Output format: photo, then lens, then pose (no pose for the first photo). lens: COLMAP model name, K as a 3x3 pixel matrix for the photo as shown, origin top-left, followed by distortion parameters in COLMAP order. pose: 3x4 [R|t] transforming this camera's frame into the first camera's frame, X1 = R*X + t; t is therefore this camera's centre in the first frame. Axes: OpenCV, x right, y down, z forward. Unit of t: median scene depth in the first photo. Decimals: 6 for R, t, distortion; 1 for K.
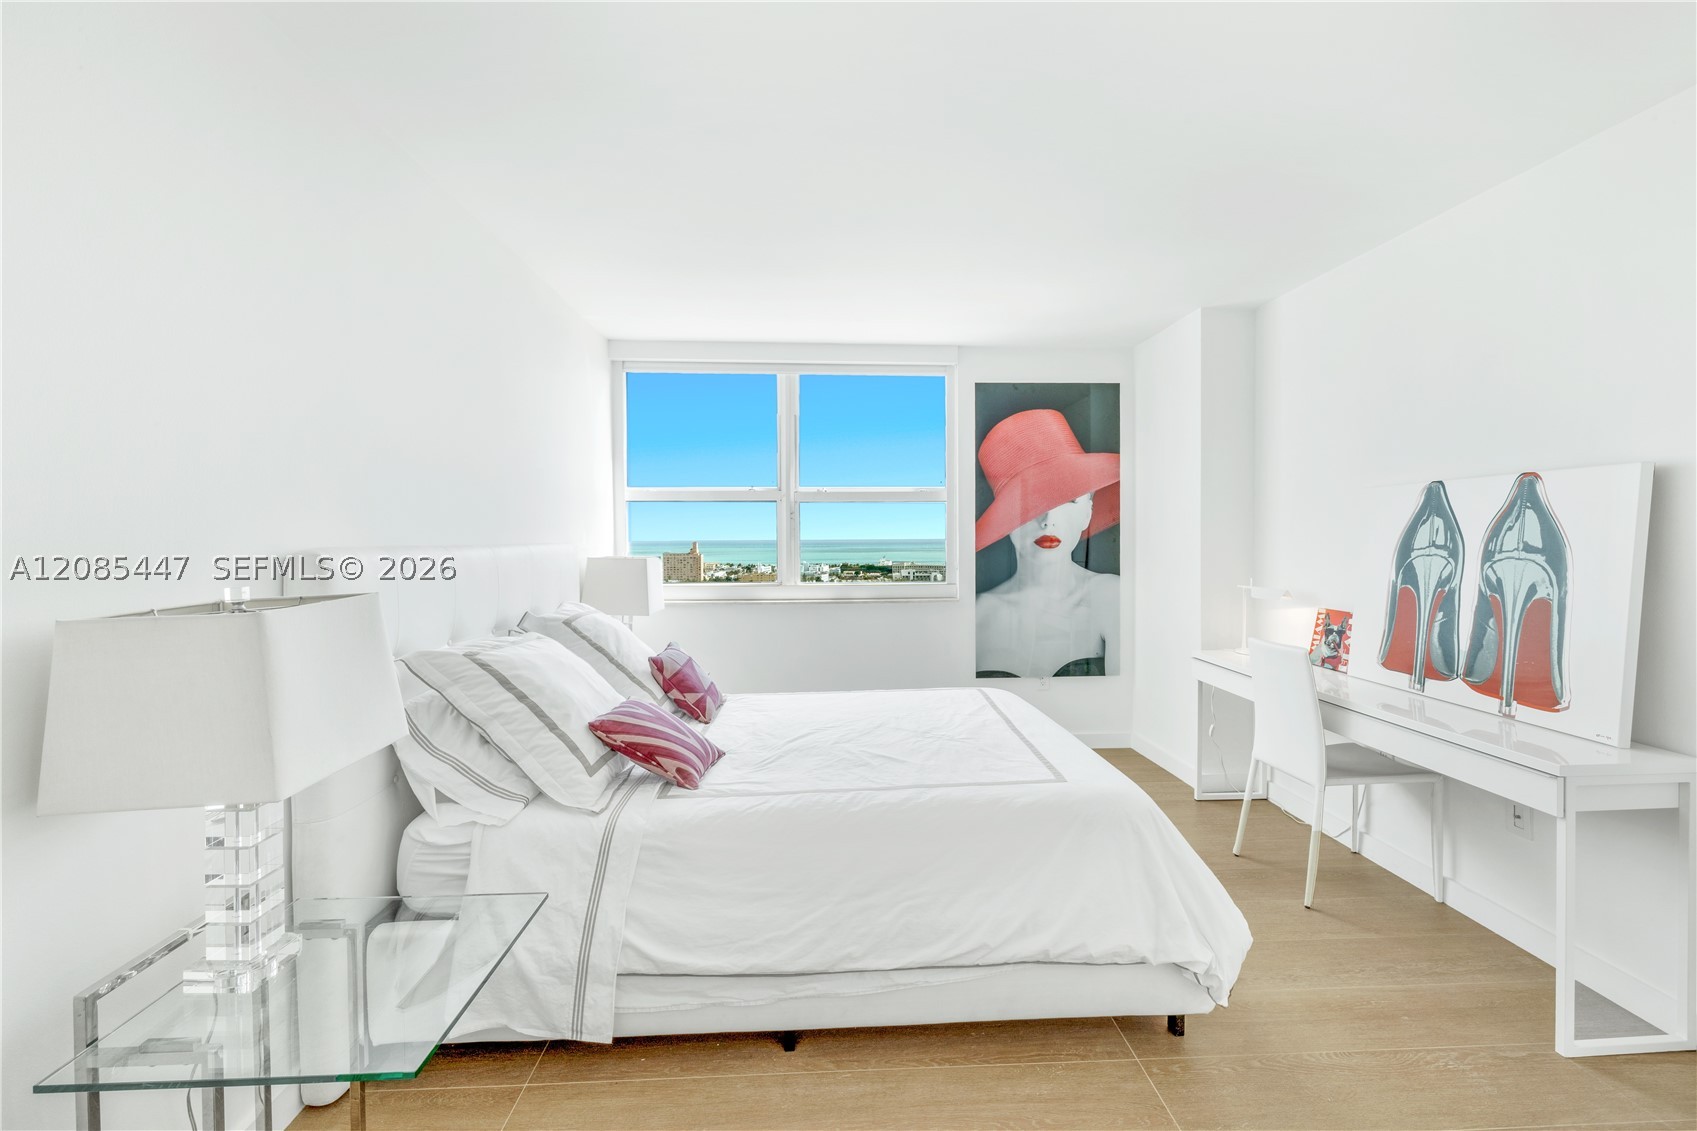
lens RADIAL K [[734.4, 0, 850.8], [0, 734.4, 550.6], [0, 0, 1]] dist [0.002226, -0.000054]
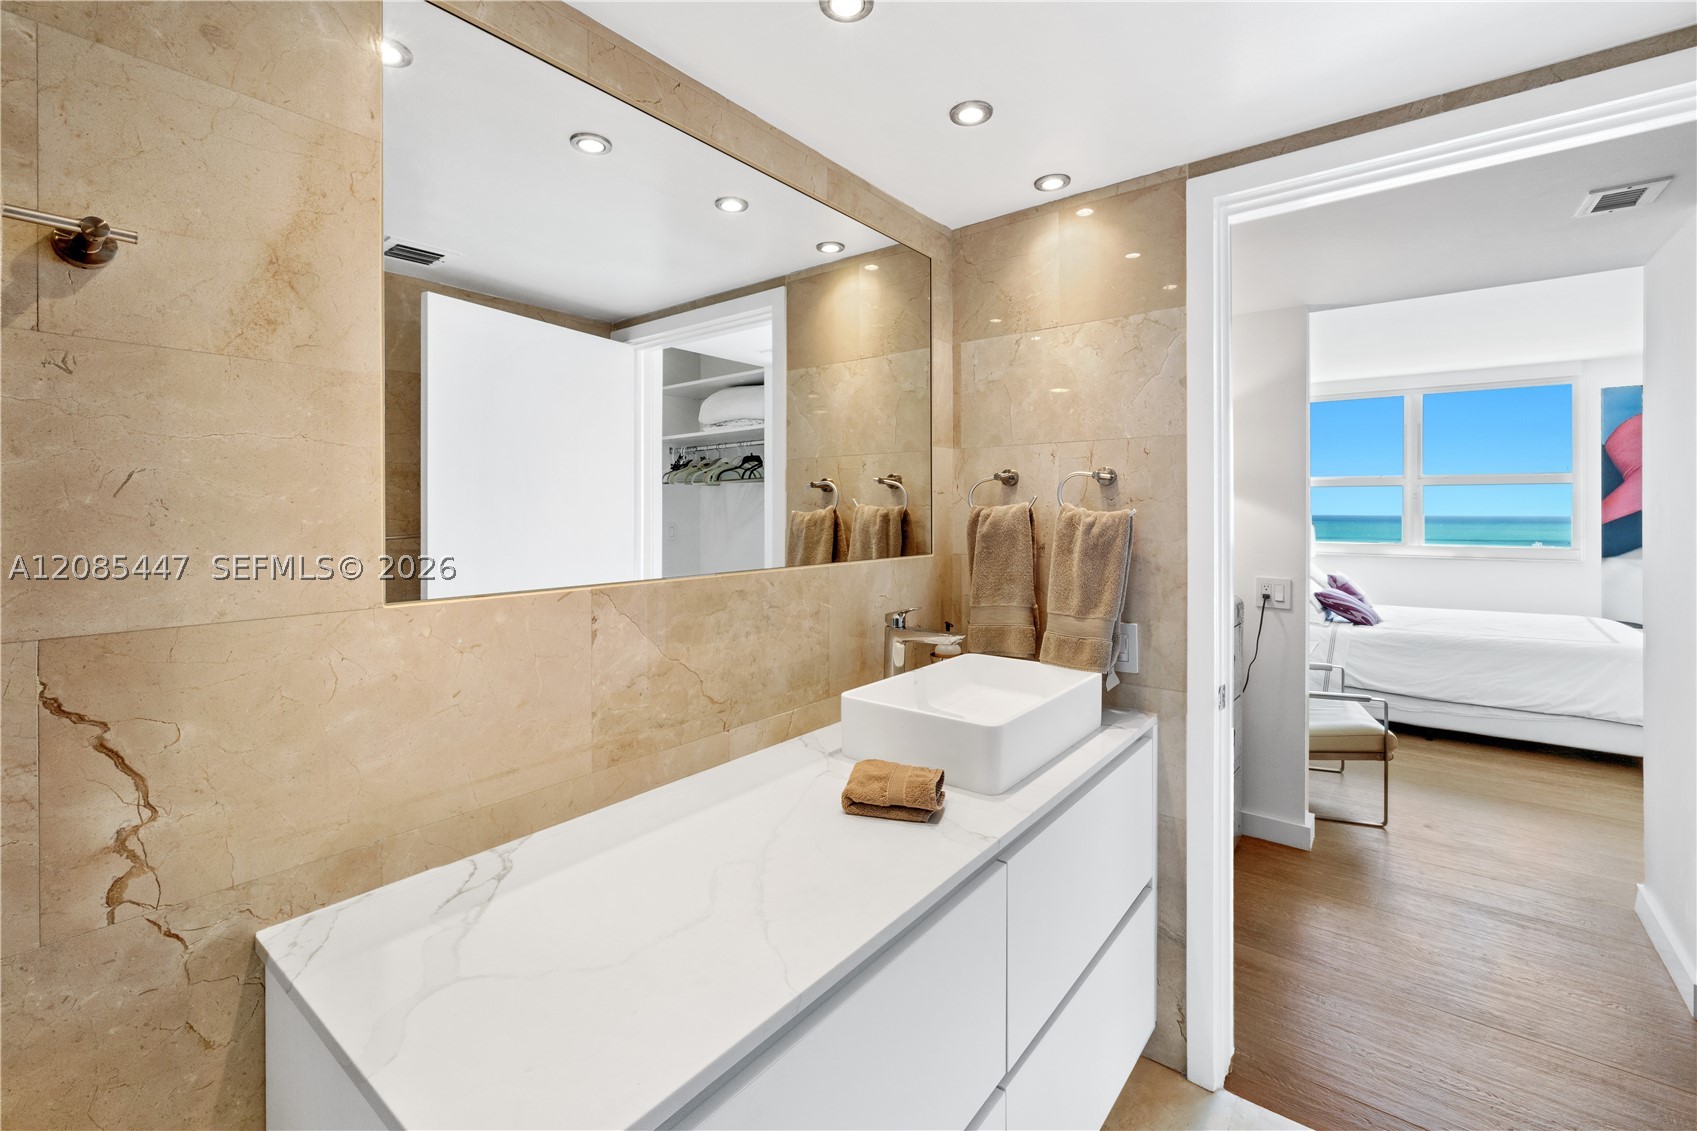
lens RADIAL K [[734.4, 0, 850.8], [0, 734.4, 550.6], [0, 0, 1]] dist [0.002226, -0.000054]
pose [[0.770437, 0.031138, -0.636756, -0.017323], [-0.014875, 0.999413, 0.030874, 0.044486], [0.637343, -0.014315, 0.770447, -1.295703]]
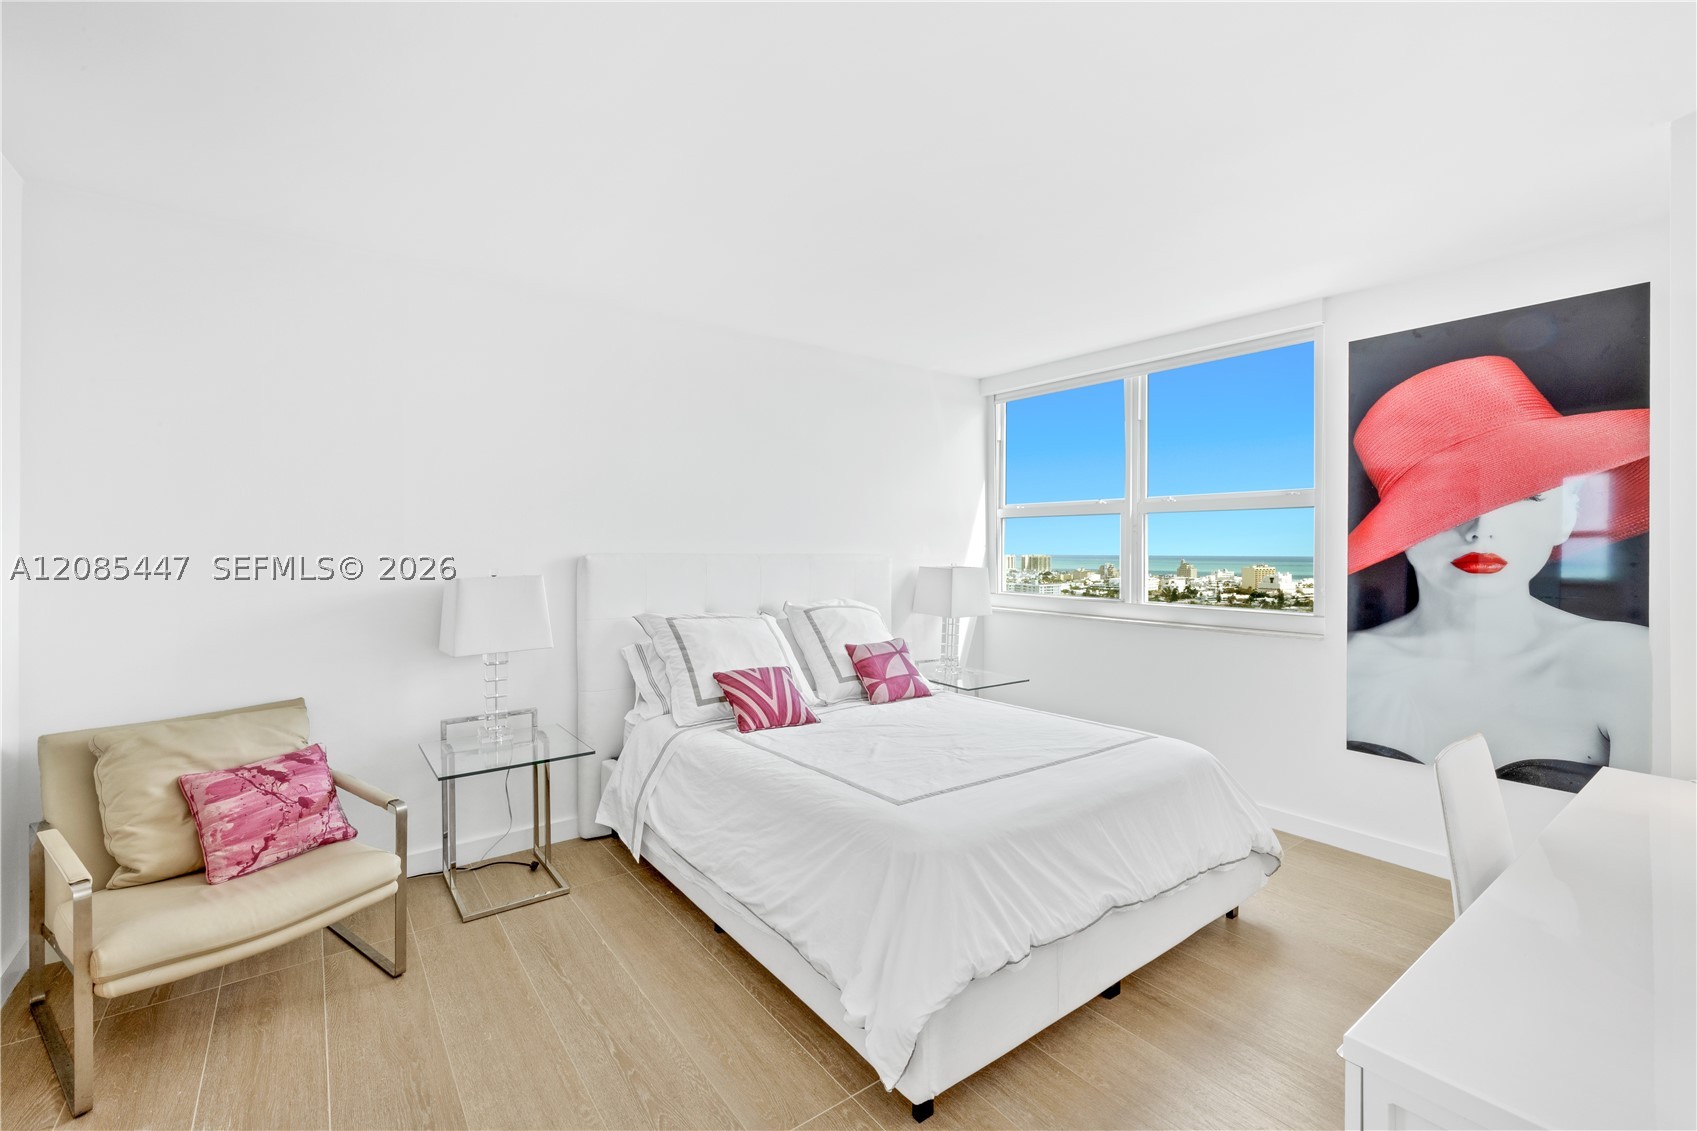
lens RADIAL K [[734.4, 0, 850.8], [0, 734.4, 550.6], [0, 0, 1]] dist [0.002226, -0.000054]
pose [[0.554604, 0.010133, -0.832053, 0.858417], [-0.023772, 0.999711, -0.003671, -0.012833], [0.831775, 0.021816, 0.554685, 0.327063]]
